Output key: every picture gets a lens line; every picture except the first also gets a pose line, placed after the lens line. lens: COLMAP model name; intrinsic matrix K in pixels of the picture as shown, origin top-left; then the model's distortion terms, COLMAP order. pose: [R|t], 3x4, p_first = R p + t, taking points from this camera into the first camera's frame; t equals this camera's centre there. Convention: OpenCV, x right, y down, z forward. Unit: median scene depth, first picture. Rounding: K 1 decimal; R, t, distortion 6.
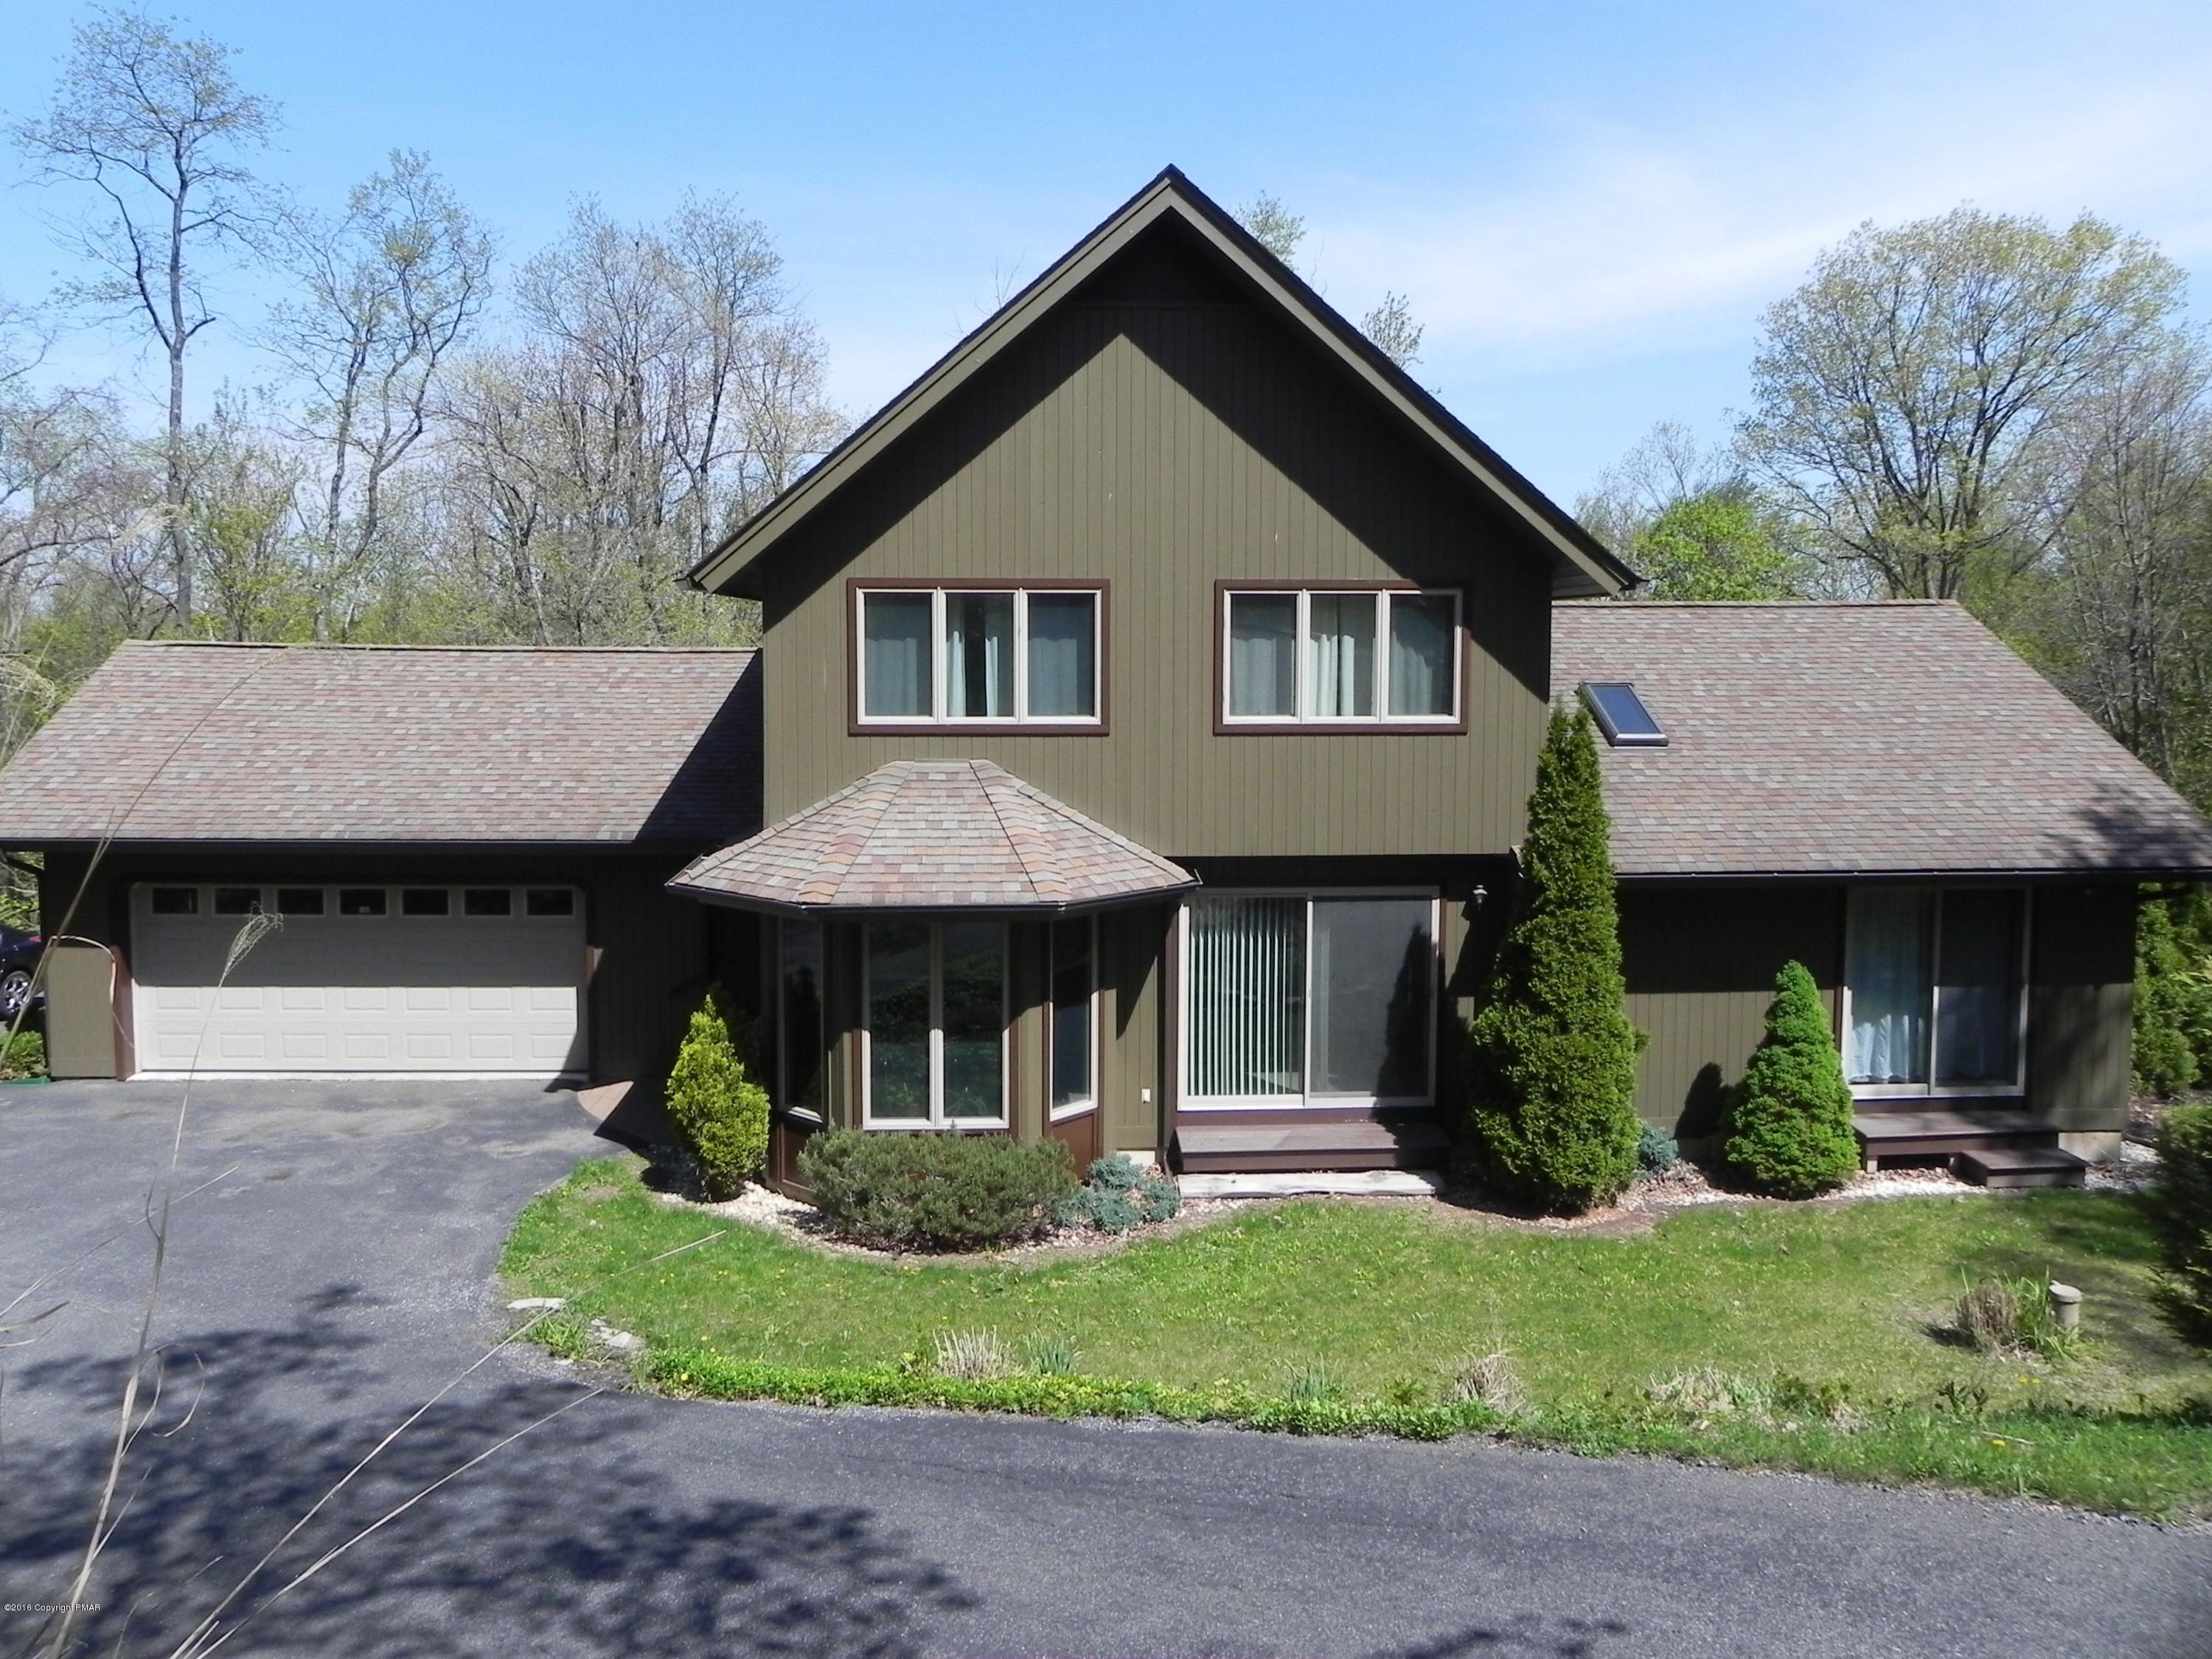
lens RADIAL K [[1679.1, 0, 1071.0], [0, 1679.1, 786.6], [0, 0, 1]] dist [-0.021004, 0.014633]
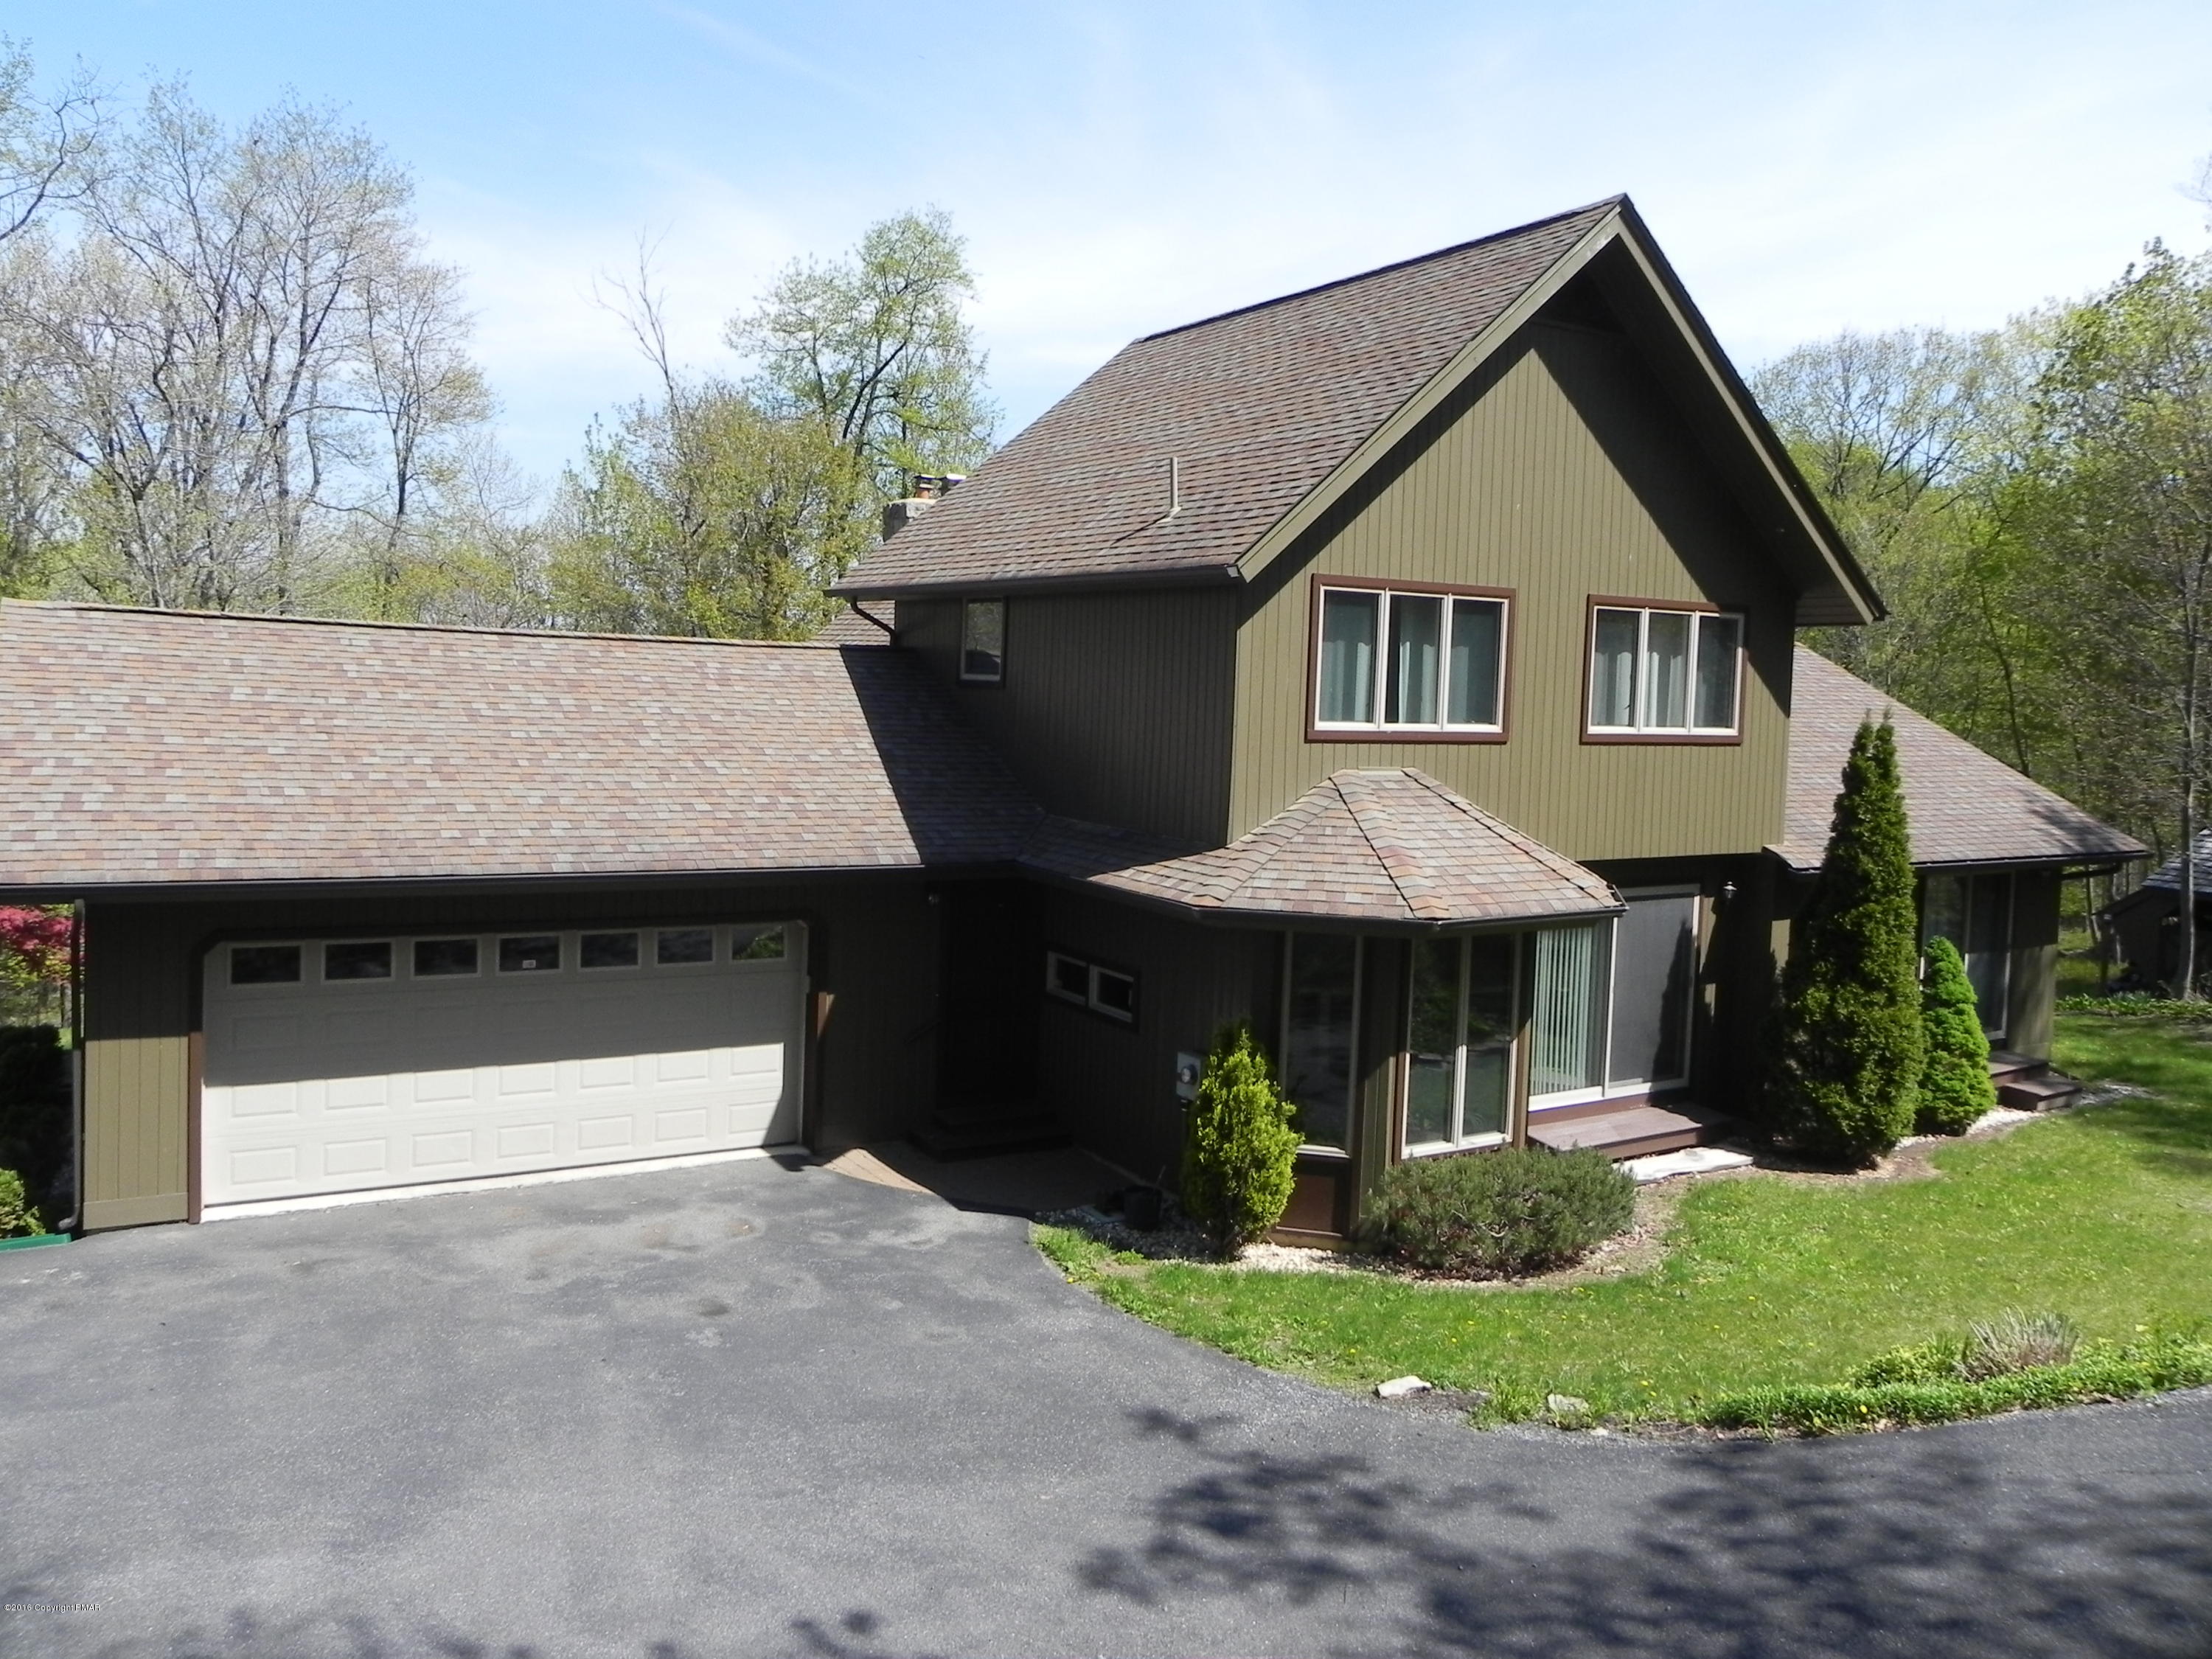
lens RADIAL K [[1679.1, 0, 1084.0], [0, 1679.1, 777.8], [0, 0, 1]] dist [-0.021004, 0.014633]
pose [[0.880101, -0.001961, 0.474783, -0.678641], [0.010713, 0.999819, -0.015728, 0.003046], [-0.474666, 0.018929, 0.879962, 0.235239]]
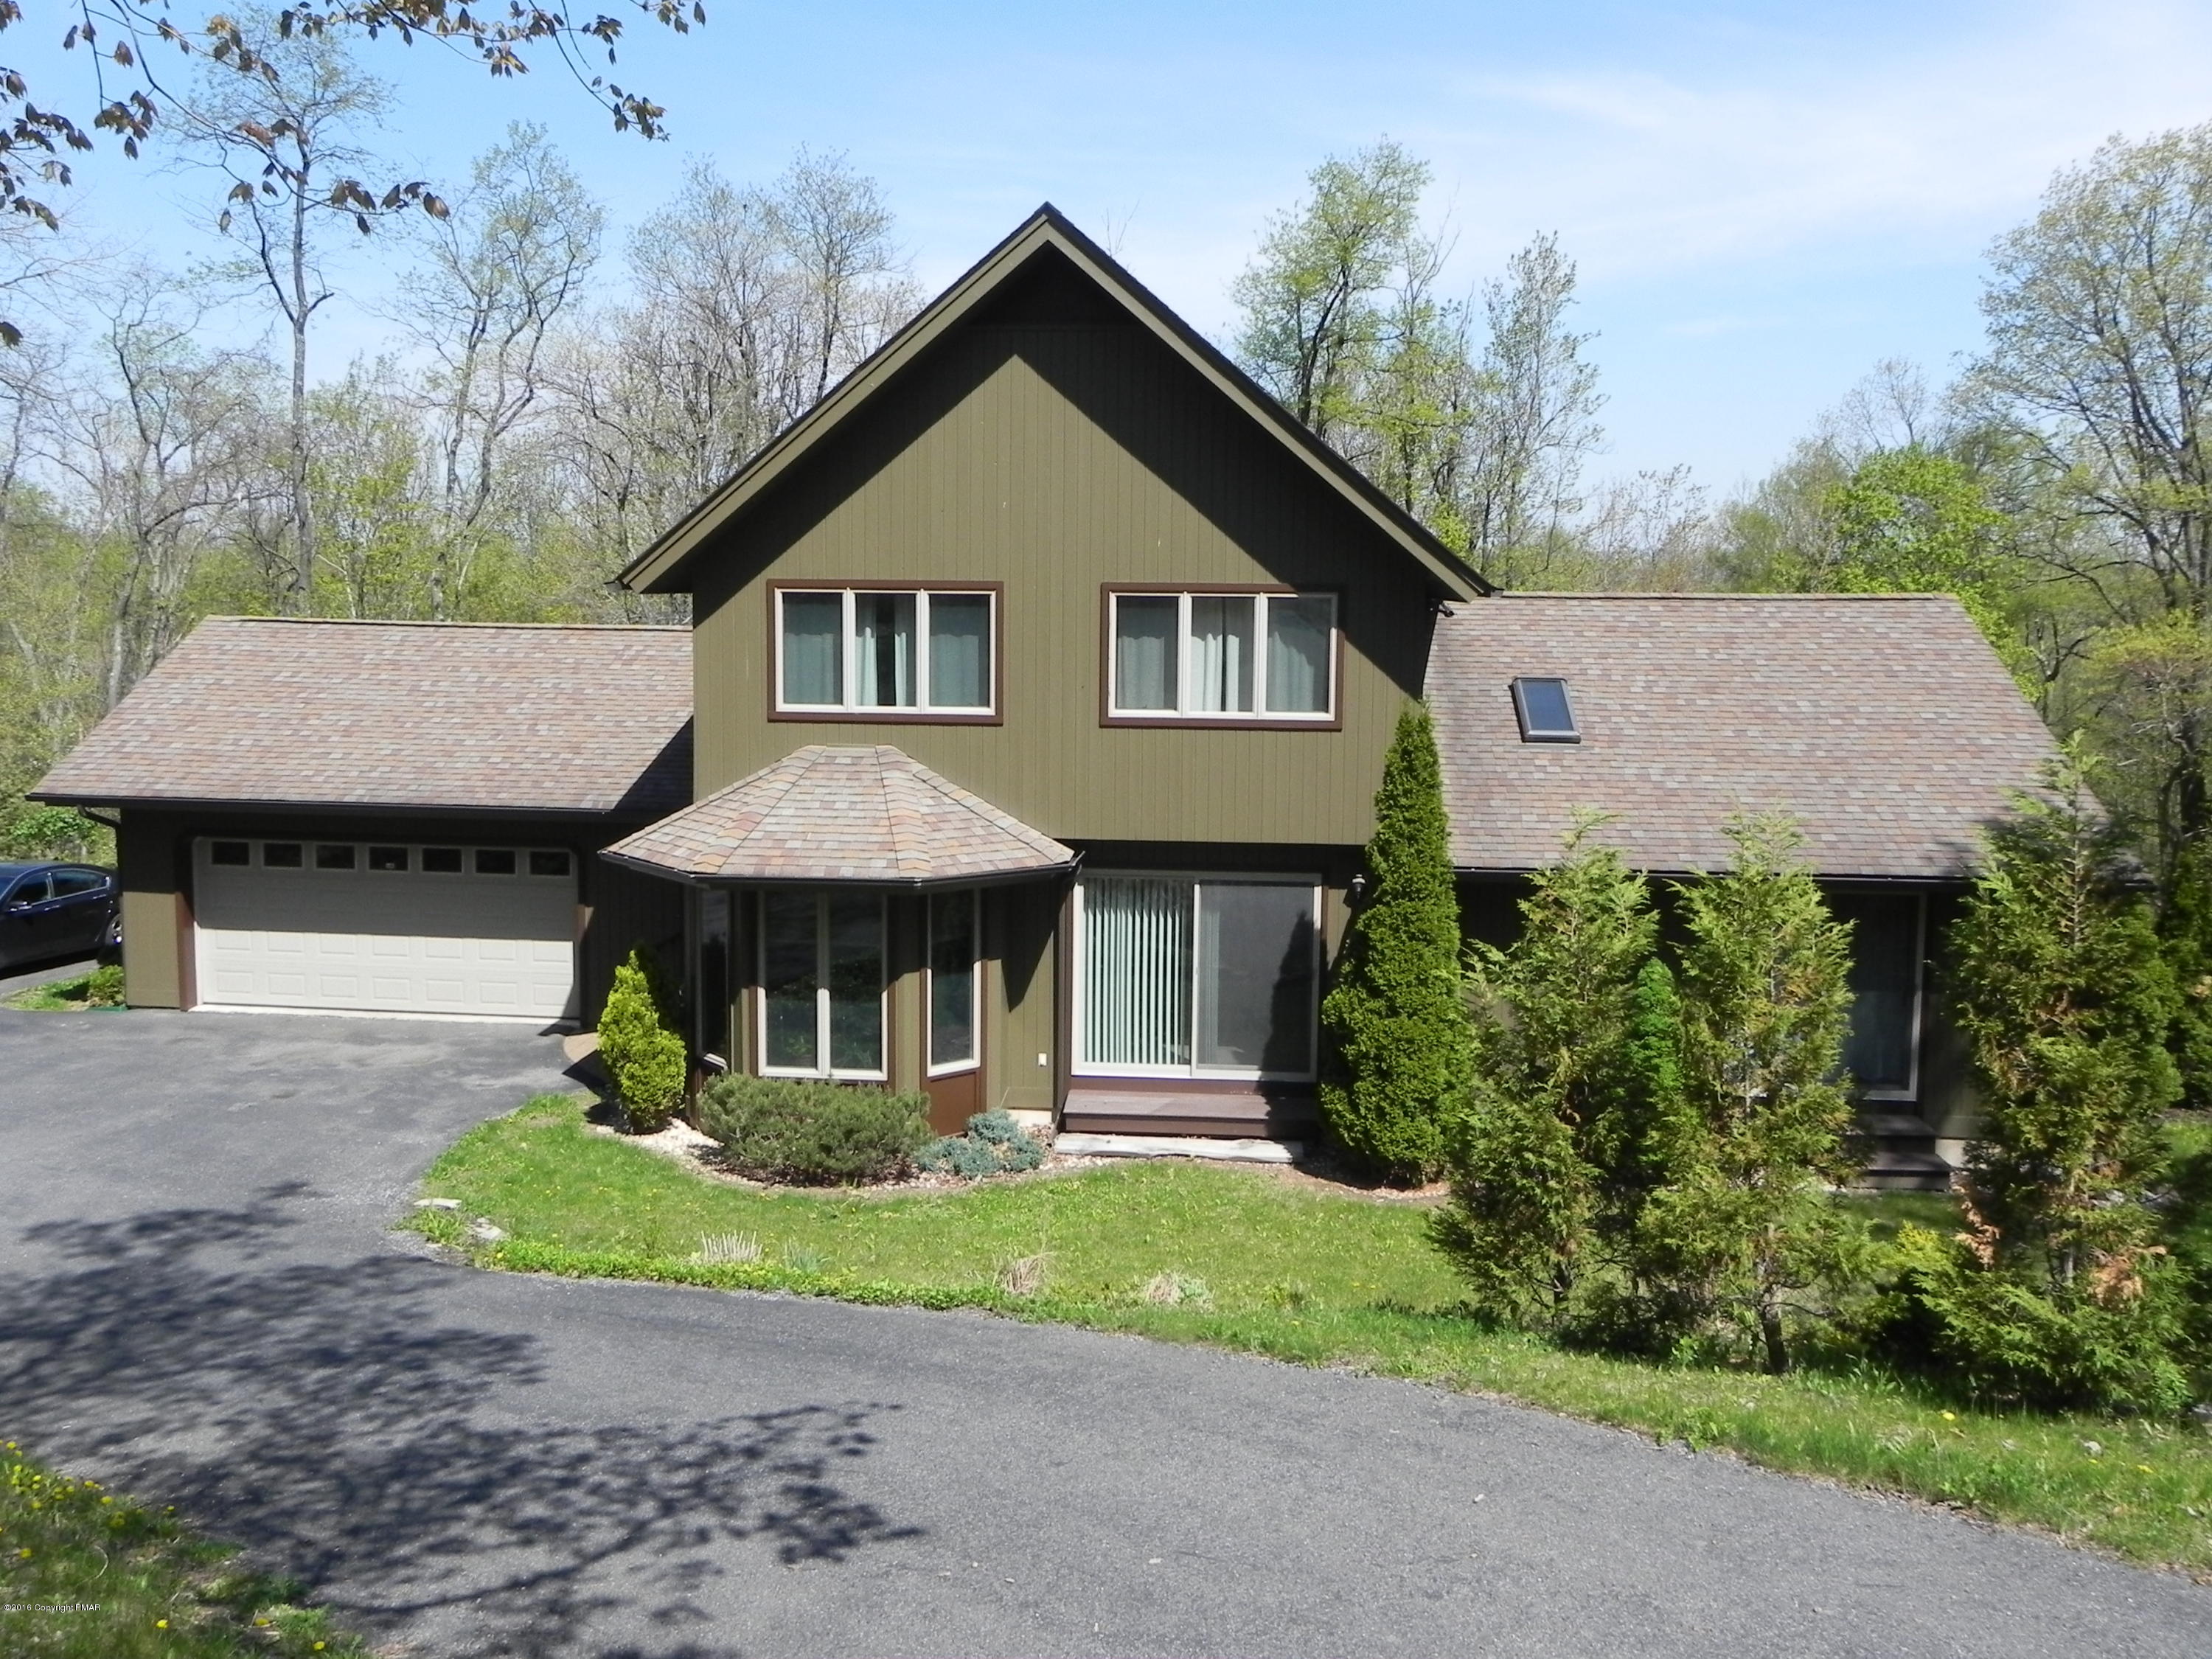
lens RADIAL K [[1852.4, 0, 1060.7], [0, 1852.4, 787.6], [0, 0, 1]] dist [-0.015785, -0.002093]
pose [[0.989270, 0.023530, -0.144194, 0.232454], [-0.020149, 0.999488, 0.024864, -0.021151], [0.144705, -0.021692, 0.989237, -0.176764]]
